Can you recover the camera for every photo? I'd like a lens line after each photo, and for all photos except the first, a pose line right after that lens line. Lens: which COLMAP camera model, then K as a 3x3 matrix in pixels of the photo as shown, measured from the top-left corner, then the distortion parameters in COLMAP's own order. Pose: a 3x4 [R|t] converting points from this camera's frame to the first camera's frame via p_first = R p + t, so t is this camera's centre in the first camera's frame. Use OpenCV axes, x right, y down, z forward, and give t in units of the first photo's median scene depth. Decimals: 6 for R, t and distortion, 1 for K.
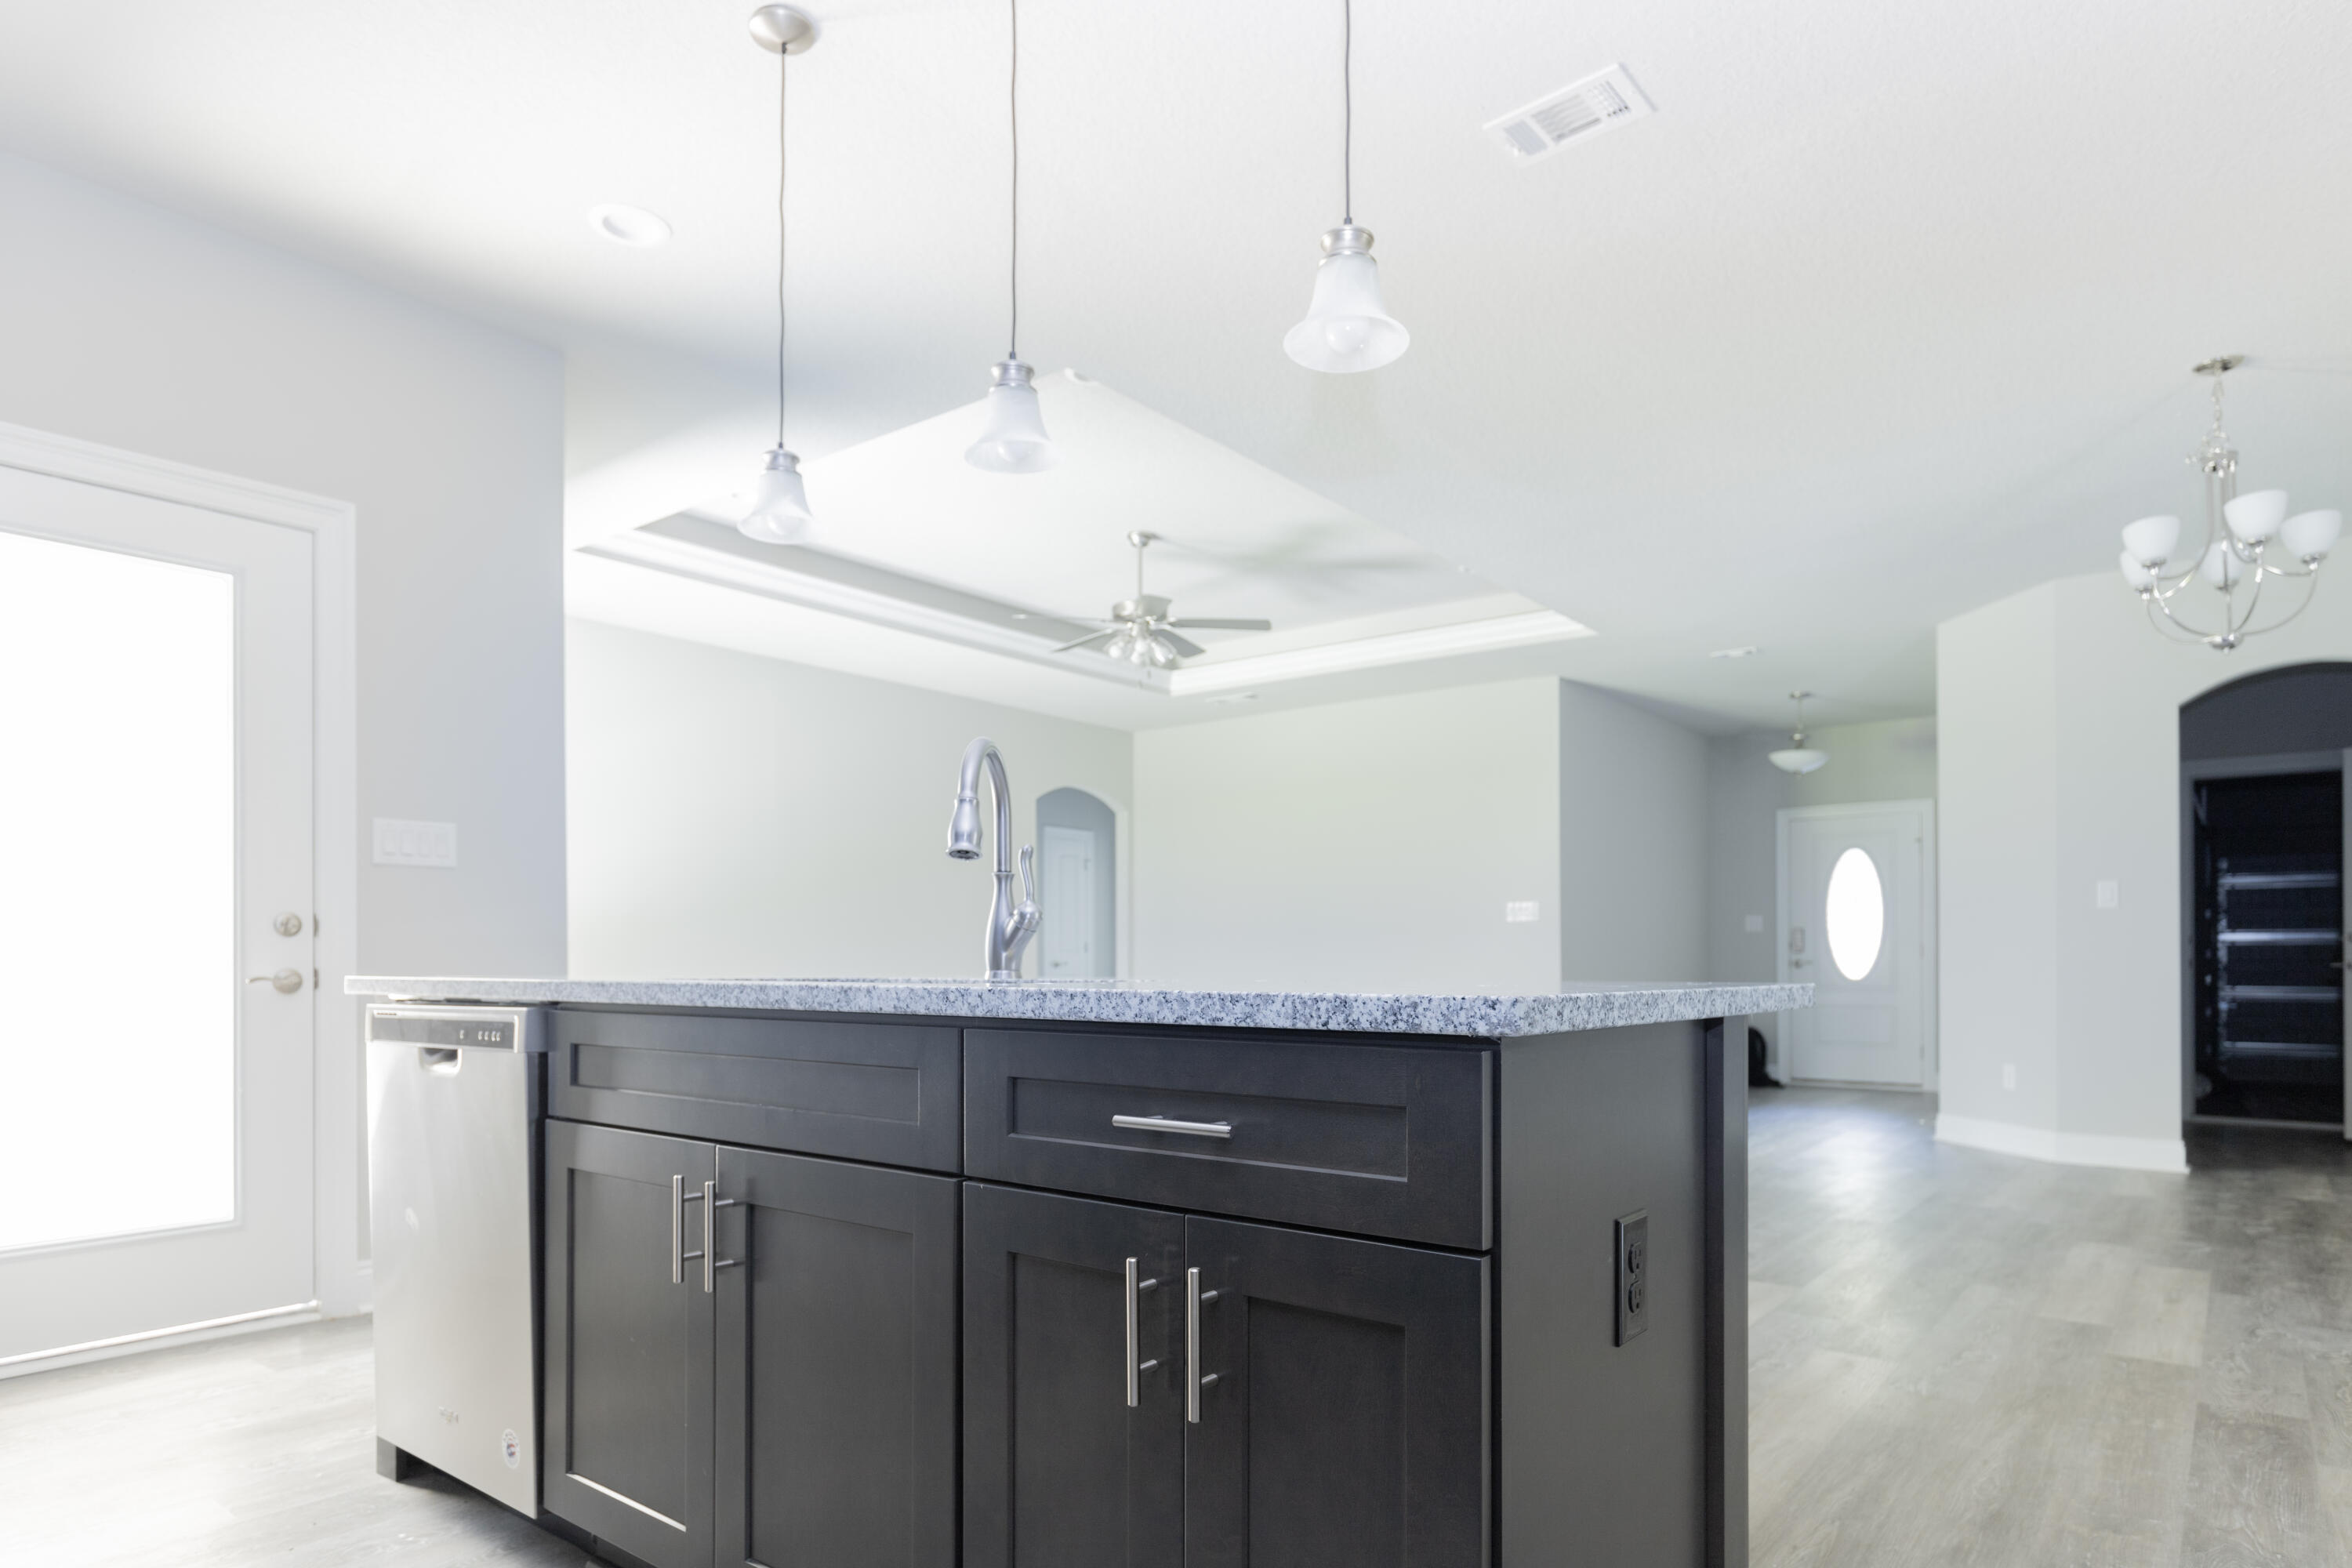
lens RADIAL K [[1328.3, 0, 1175.8], [0, 1328.3, 943.8], [0, 0, 1]] dist [0.004027, -0.003025]
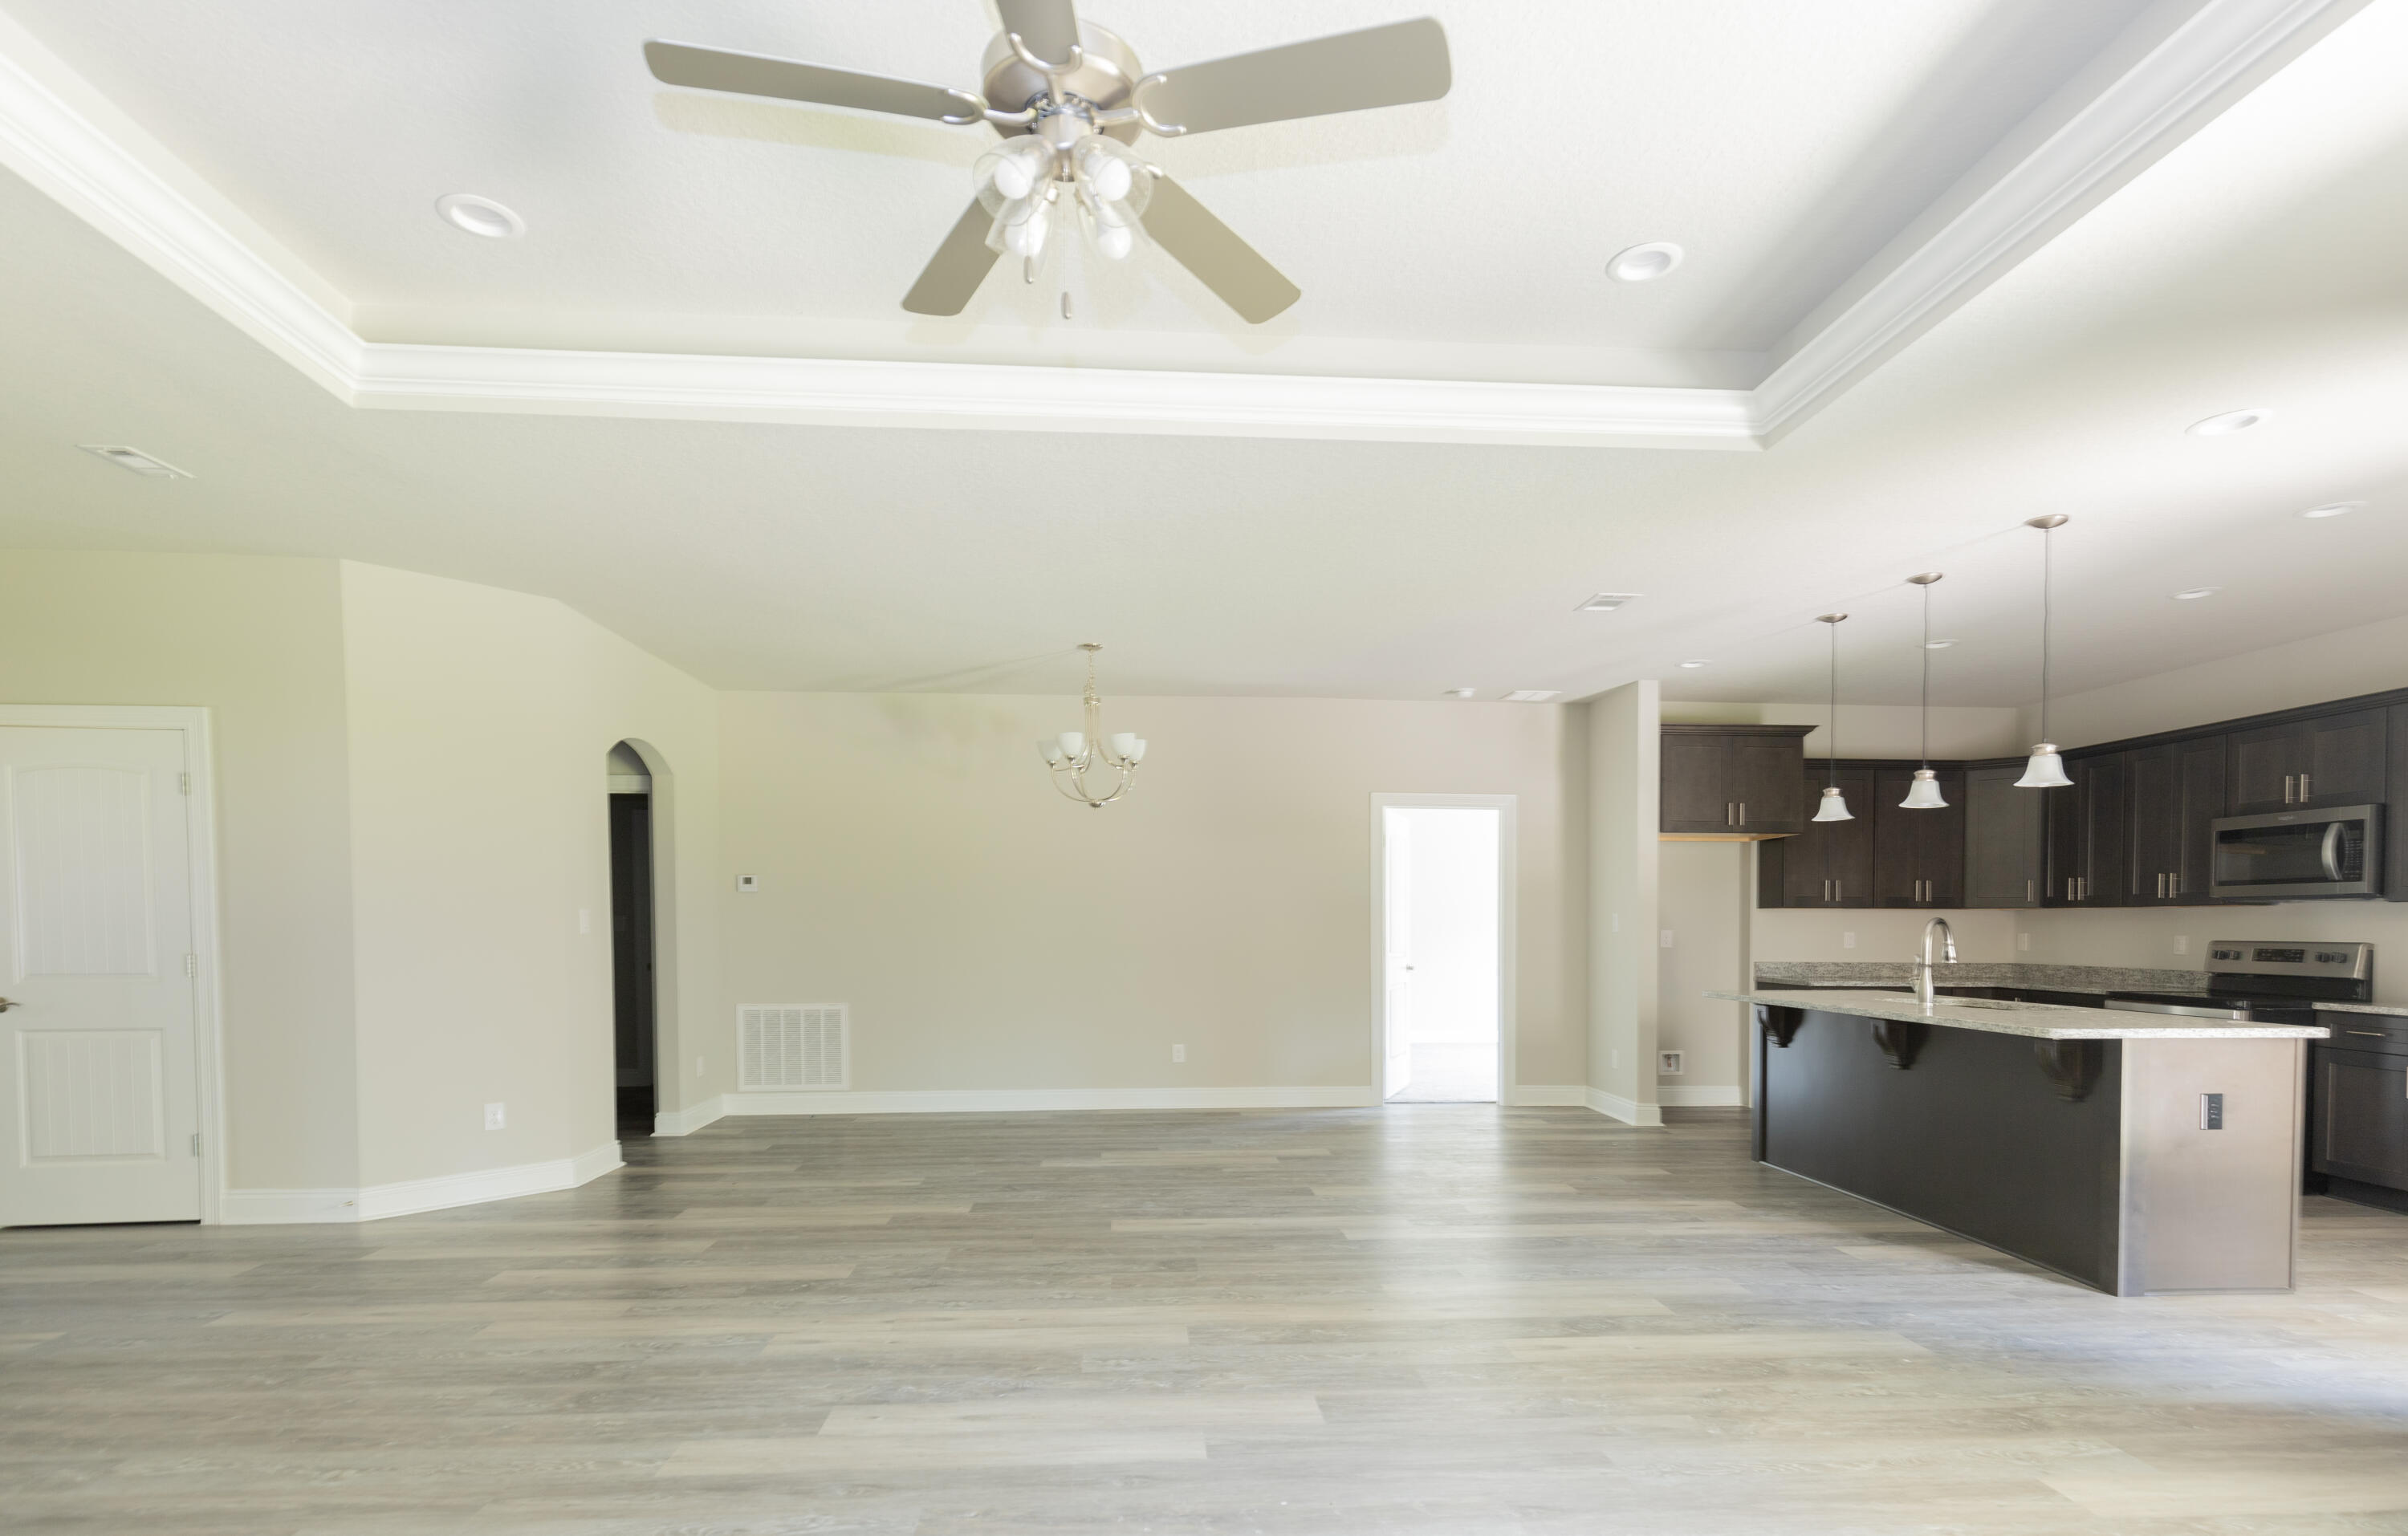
lens RADIAL K [[1149.0, 0, 1198.7], [0, 1149.0, 945.3], [0, 0, 1]] dist [0.010607, -0.002932]
pose [[-0.678050, -0.015443, 0.734853, -0.291801], [-0.013984, 0.999869, 0.008109, -0.030173], [-0.734882, -0.004777, -0.678178, 1.259934]]
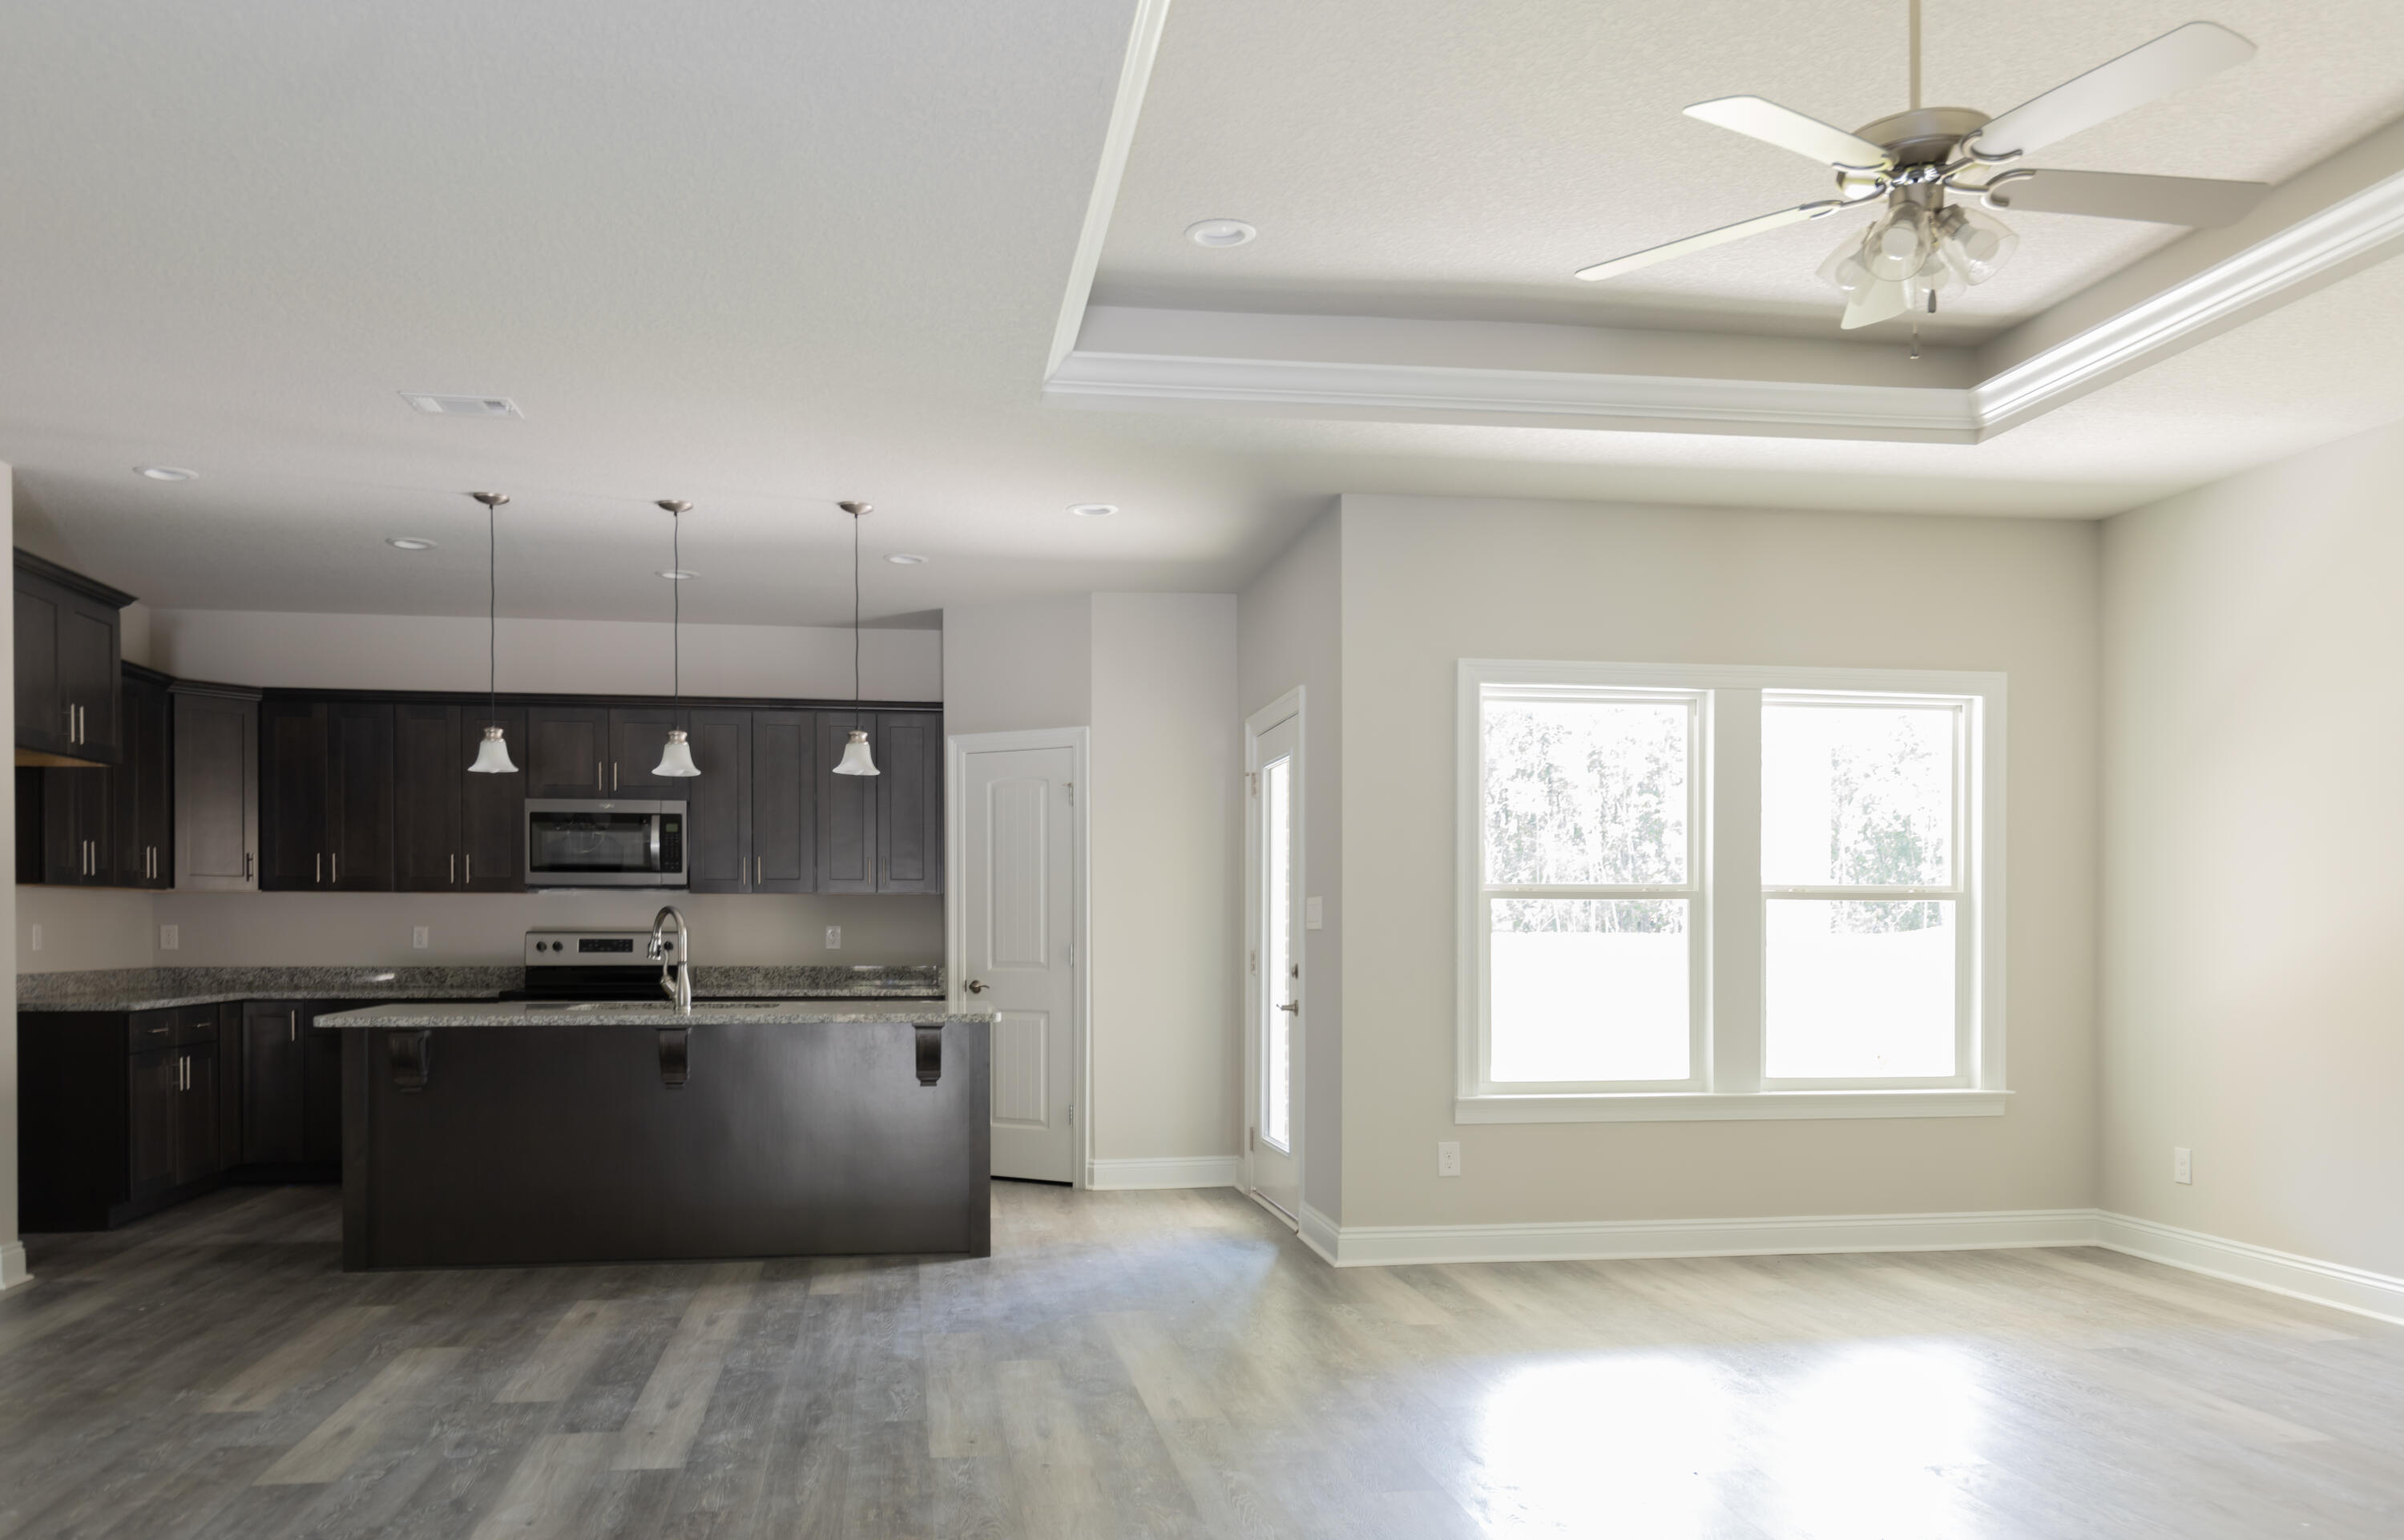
lens RADIAL K [[1752.5, 0, 1162.9], [0, 1752.5, 943.1], [0, 0, 1]] dist [-0.003679, -0.005810]
pose [[-0.675302, 0.007026, -0.737508, 0.518420], [0.007207, 0.999970, 0.002928, -0.029298], [0.737506, -0.003338, -0.675332, 1.251023]]
